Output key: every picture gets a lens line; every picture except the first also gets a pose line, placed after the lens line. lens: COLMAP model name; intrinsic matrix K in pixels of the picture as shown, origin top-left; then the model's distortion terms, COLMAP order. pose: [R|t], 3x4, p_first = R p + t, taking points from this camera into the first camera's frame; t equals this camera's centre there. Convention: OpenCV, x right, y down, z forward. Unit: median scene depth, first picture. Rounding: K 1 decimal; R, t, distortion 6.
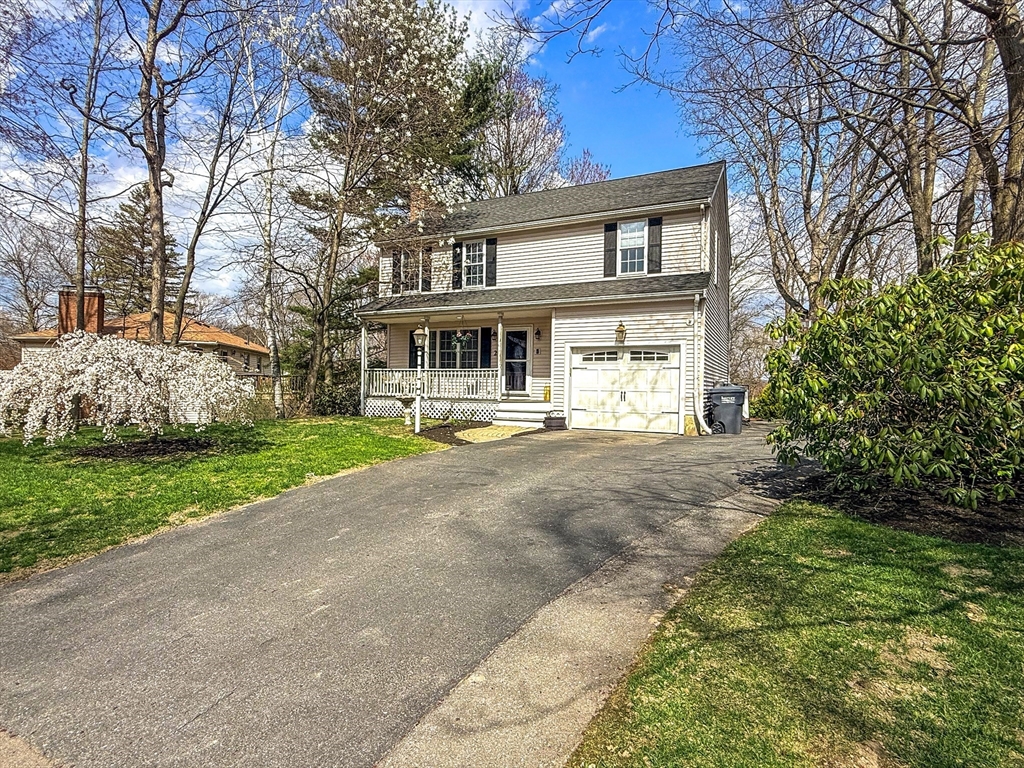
lens RADIAL K [[535.5, 0, 512.0], [0, 535.5, 384.0], [0, 0, 1]] dist [-0.001464, 0.000365]
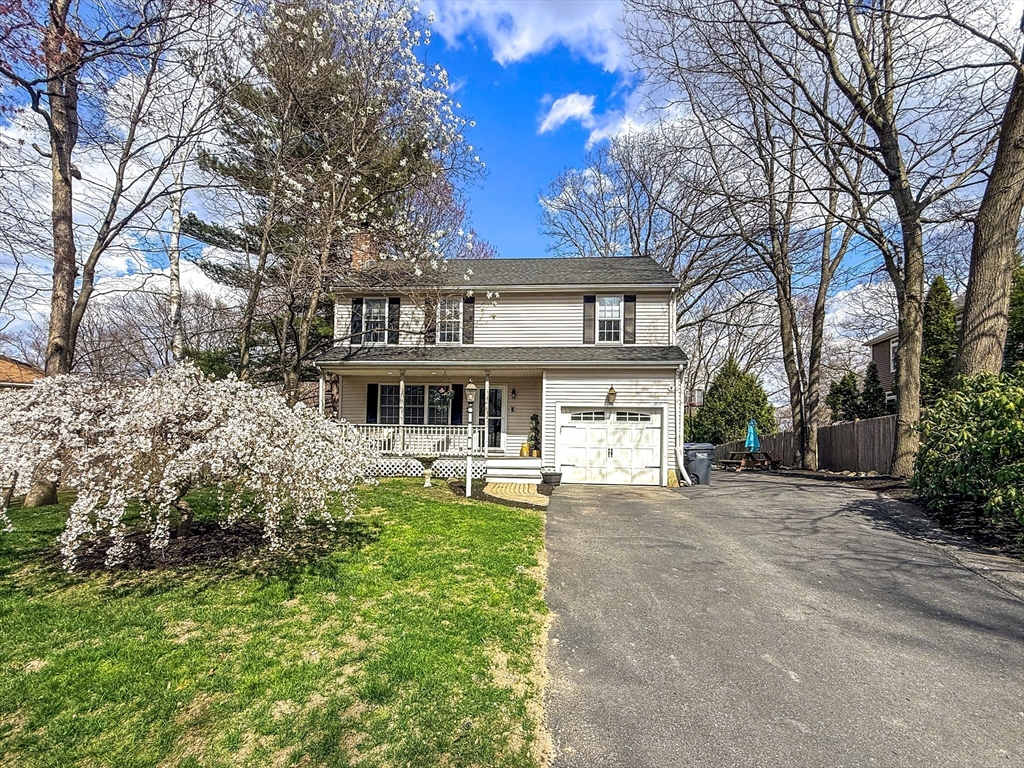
lens RADIAL K [[457.6, 0, 512.1], [0, 457.6, 422.6], [0, 0, 1]] dist [0.001196, 0.000229]
pose [[0.930527, 0.014831, 0.365924, -0.311004], [-0.004563, 0.999572, -0.028911, -0.010609], [-0.366196, 0.025233, 0.930196, 0.190677]]
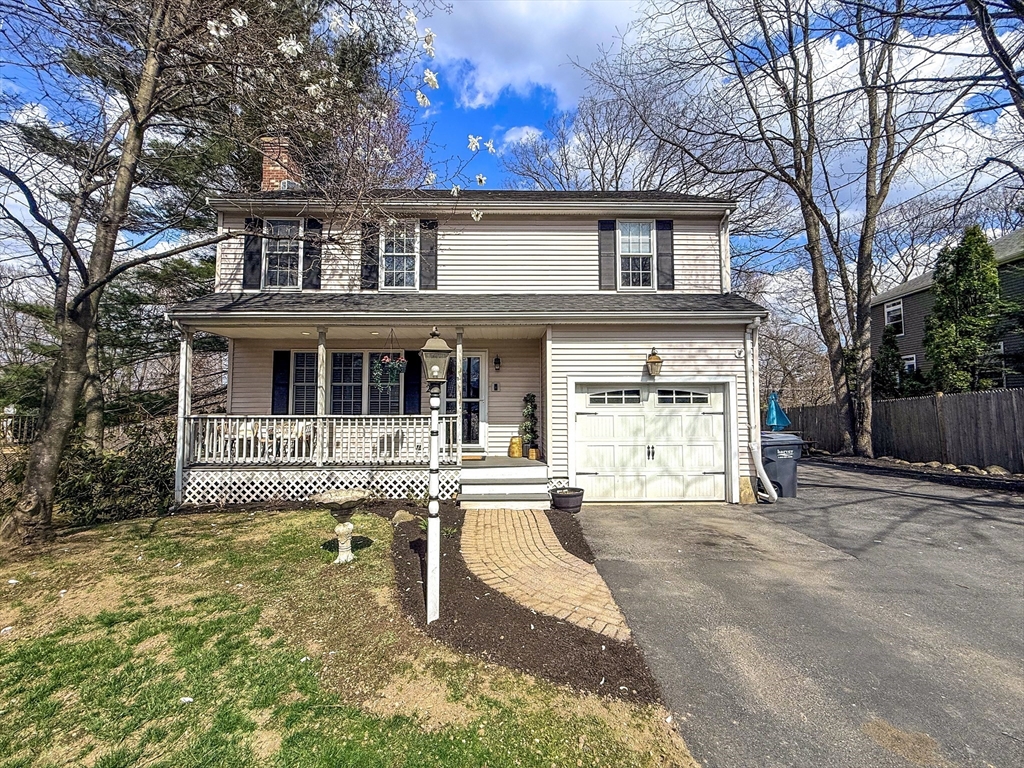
lens RADIAL K [[407.2, 0, 508.4], [0, 407.2, 384.6], [0, 0, 1]] dist [-0.002187, 0.000362]
pose [[0.891410, 0.008280, 0.453123, -0.202707], [0.013522, 0.998902, -0.044854, -0.044419], [-0.452997, 0.046110, 0.890319, 0.571116]]
